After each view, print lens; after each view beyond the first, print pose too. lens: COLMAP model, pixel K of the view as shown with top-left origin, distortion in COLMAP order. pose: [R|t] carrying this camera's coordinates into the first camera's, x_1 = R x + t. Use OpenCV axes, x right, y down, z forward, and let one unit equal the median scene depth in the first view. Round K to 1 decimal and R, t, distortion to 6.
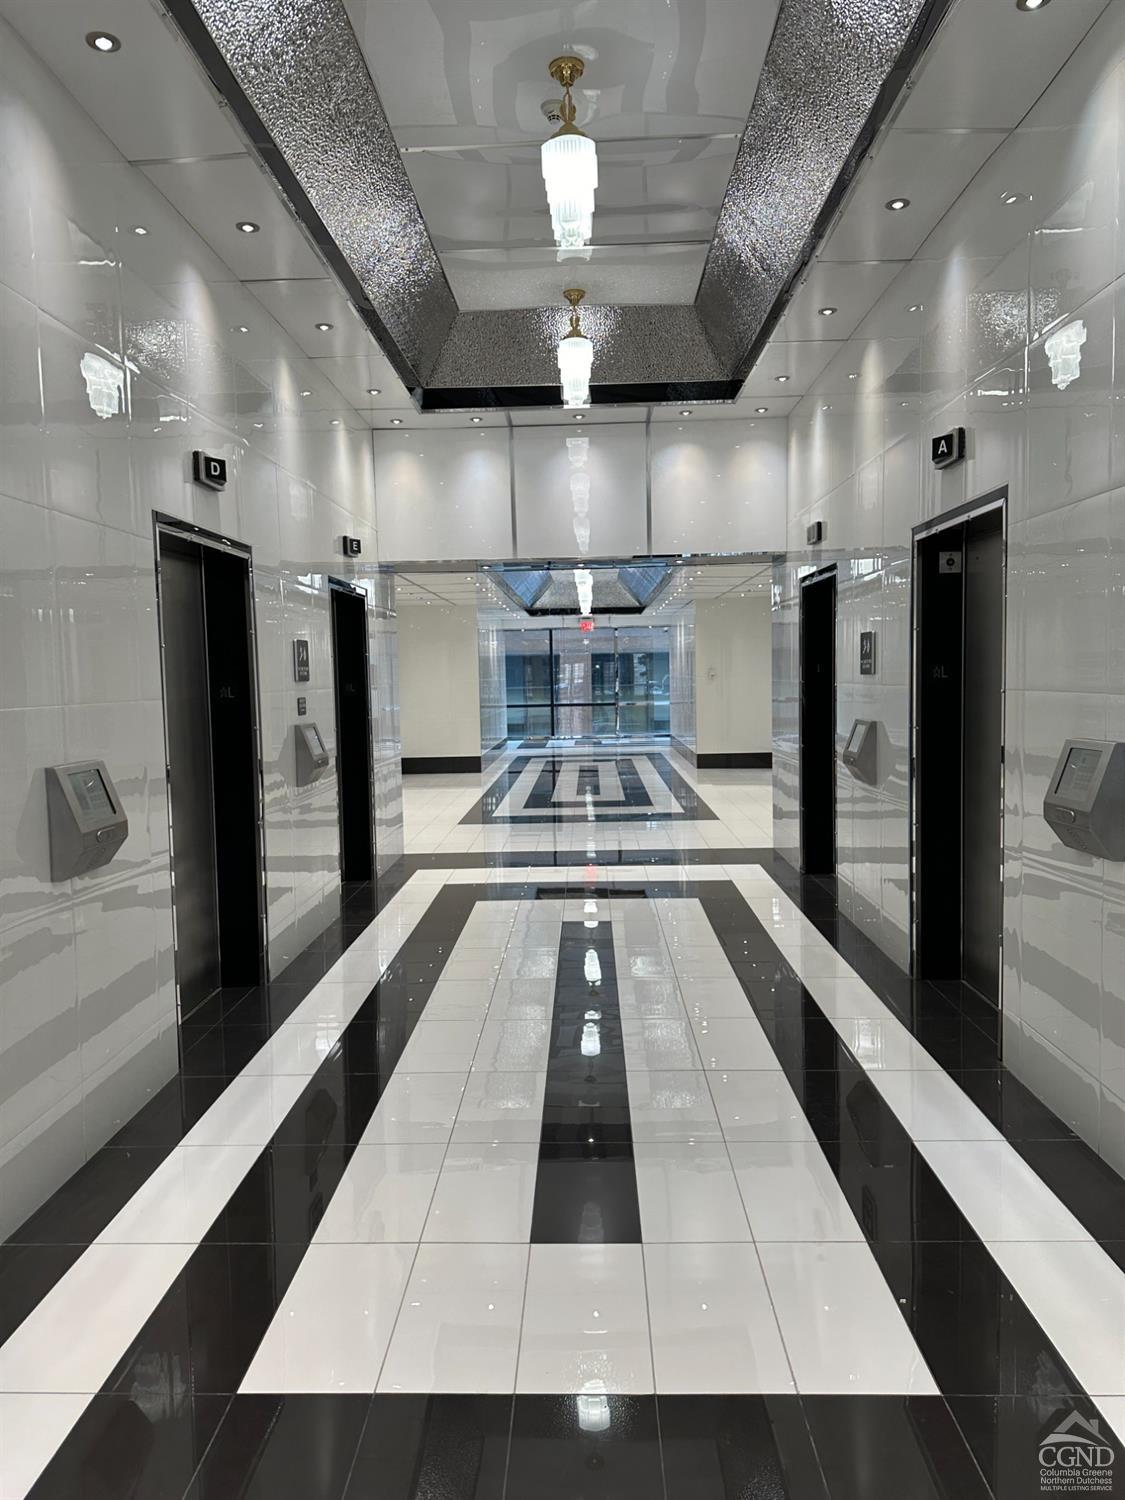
lens RADIAL K [[1058.8, 0, 559.6], [0, 1058.8, 751.3], [0, 0, 1]] dist [0.054008, 0.000660]
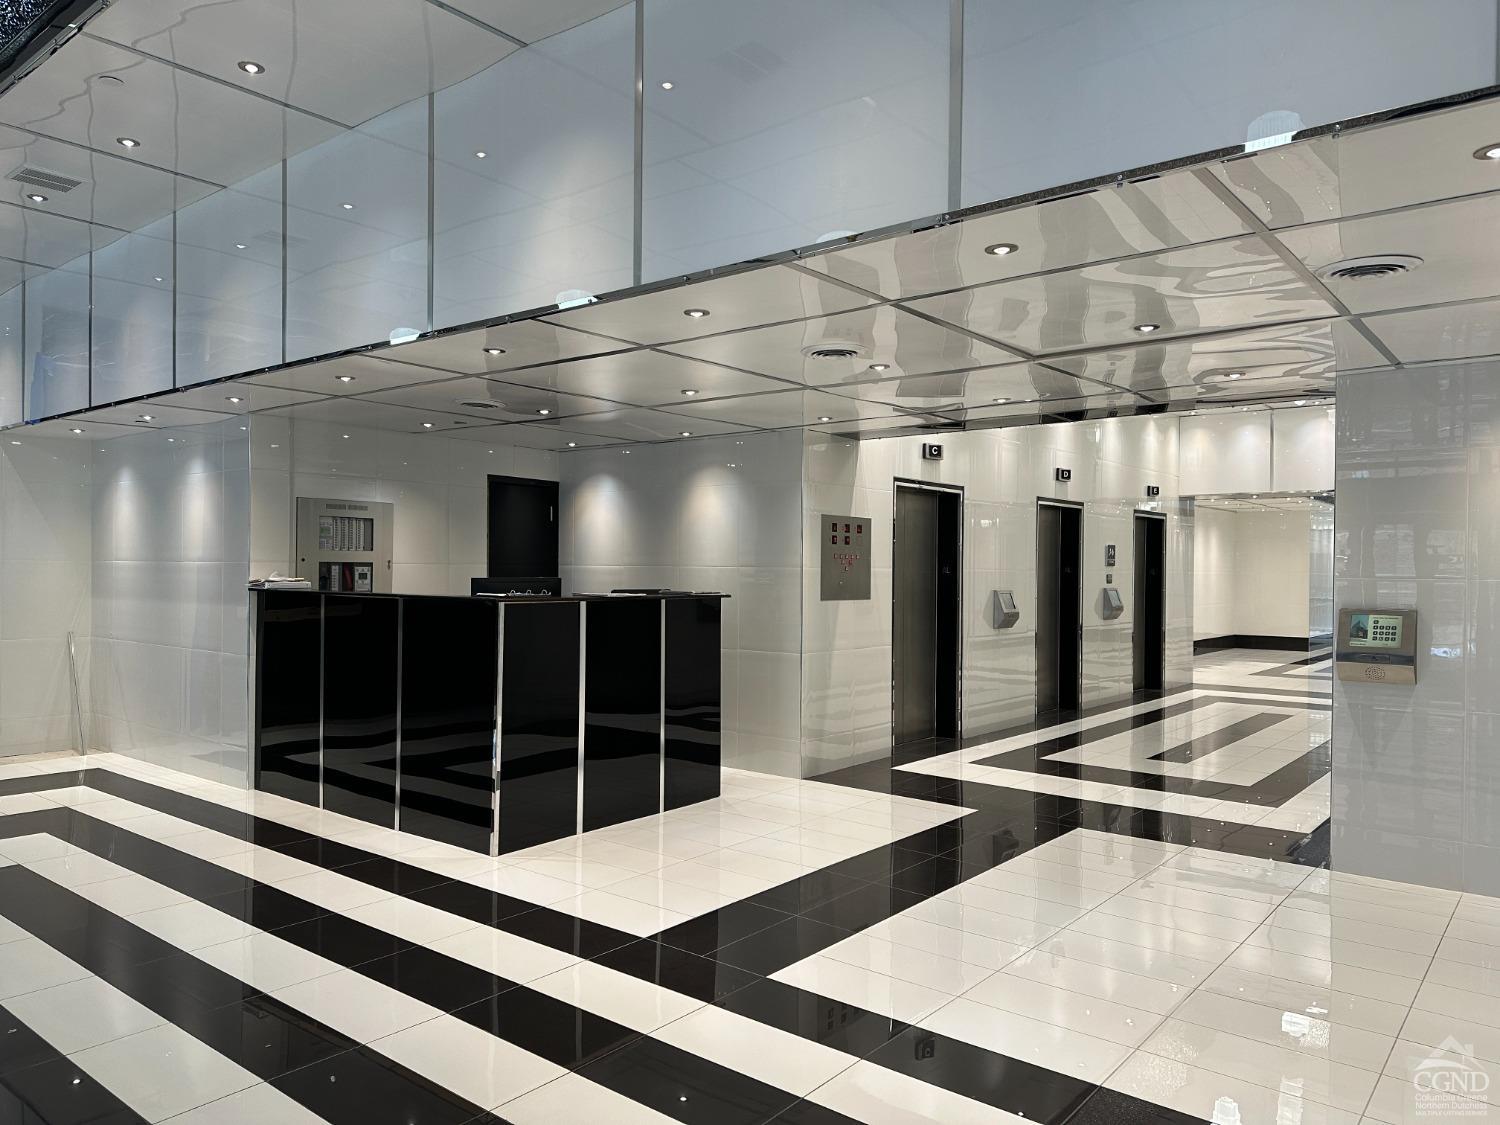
lens RADIAL K [[1058.8, 0, 748.0], [0, 1058.8, 562.2], [0, 0, 1]] dist [0.054008, 0.000660]
pose [[0.794239, 0.030110, -0.606859, 0.484947], [-0.071876, 0.996415, -0.044631, 0.072520], [0.603340, 0.079067, 0.793555, -1.114705]]
